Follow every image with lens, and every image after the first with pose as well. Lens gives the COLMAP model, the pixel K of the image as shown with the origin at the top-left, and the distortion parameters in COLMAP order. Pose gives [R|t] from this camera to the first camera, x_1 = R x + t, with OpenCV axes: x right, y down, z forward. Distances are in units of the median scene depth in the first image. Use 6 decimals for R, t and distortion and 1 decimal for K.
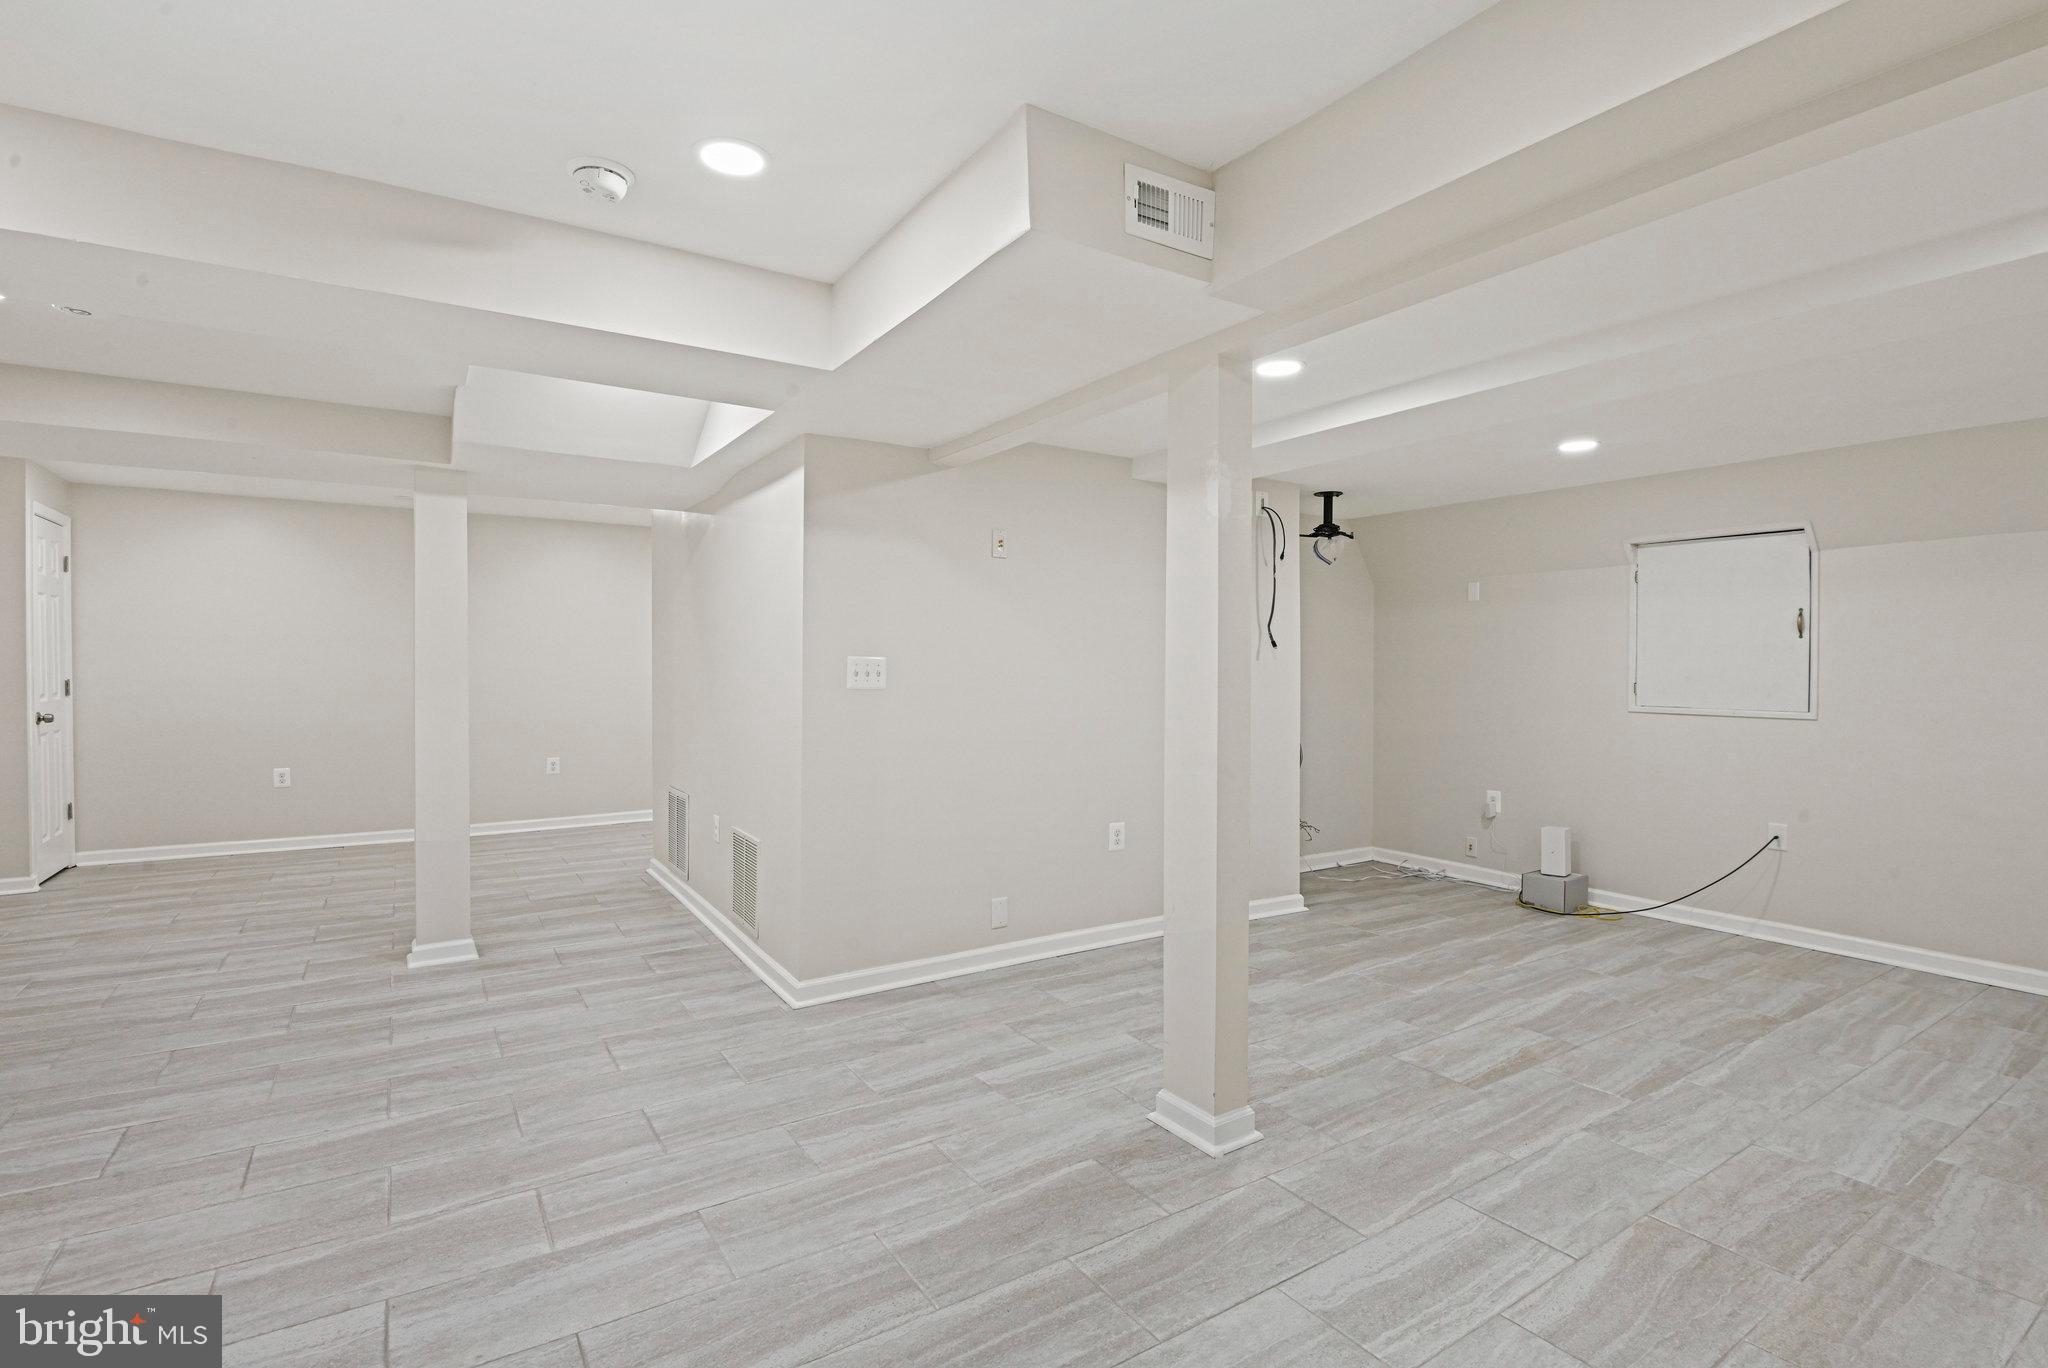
lens RADIAL K [[965.6, 0, 1011.5], [0, 965.6, 679.2], [0, 0, 1]] dist [-0.011051, -0.006259]
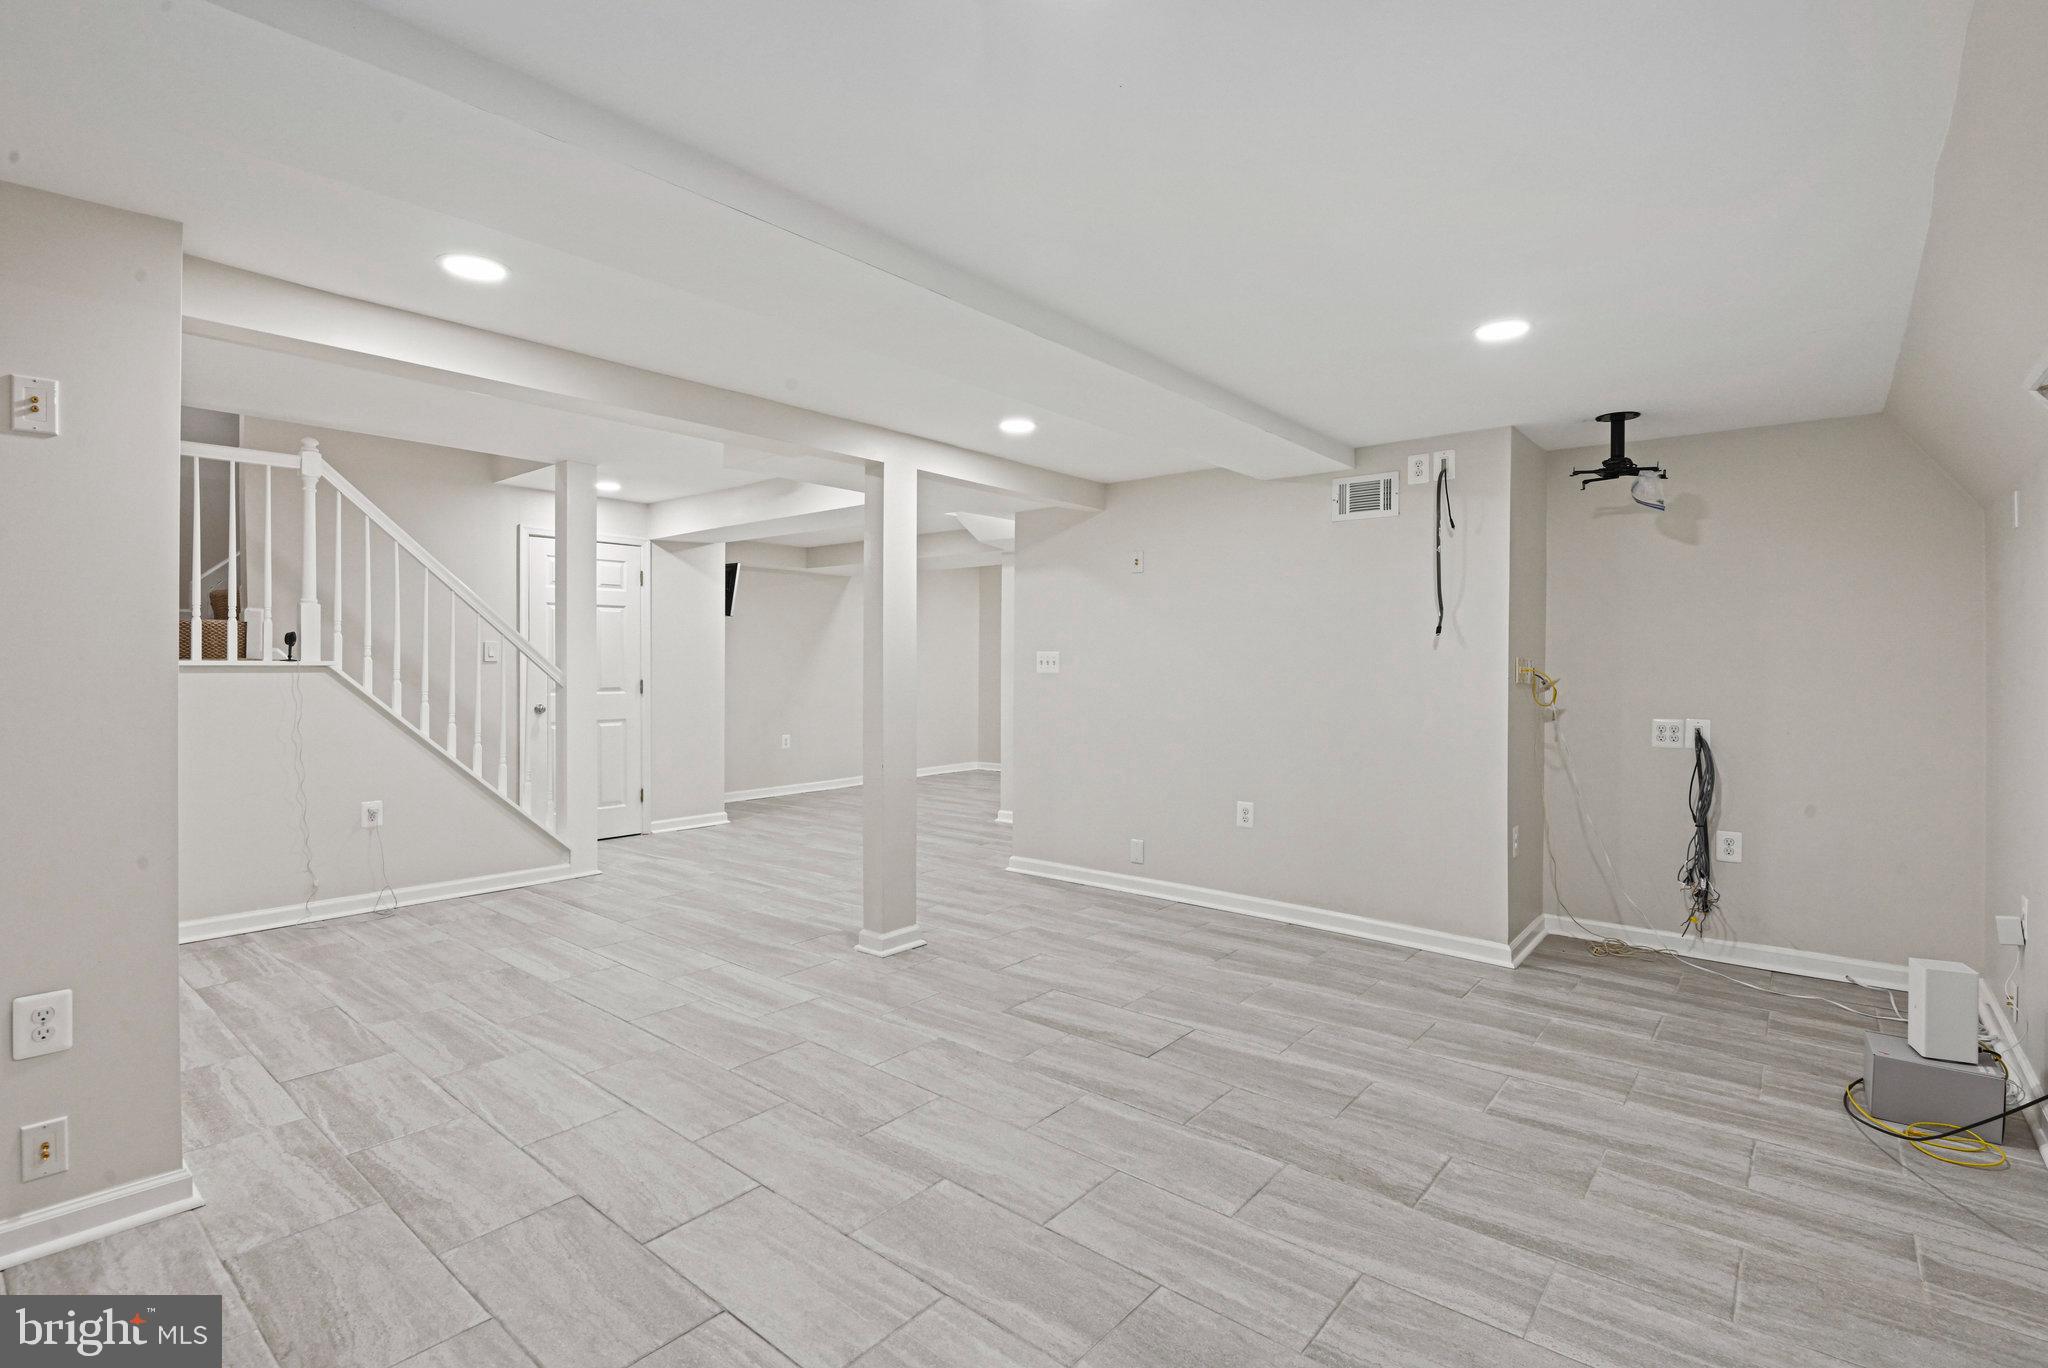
lens RADIAL K [[965.6, 0, 1019.3], [0, 965.6, 666.1], [0, 0, 1]] dist [-0.011051, -0.006259]
pose [[0.288921, 0.001666, -0.957351, 1.261080], [-0.014554, 0.999891, -0.002653, 0.003506], [0.957242, 0.014700, 0.288914, 0.521279]]
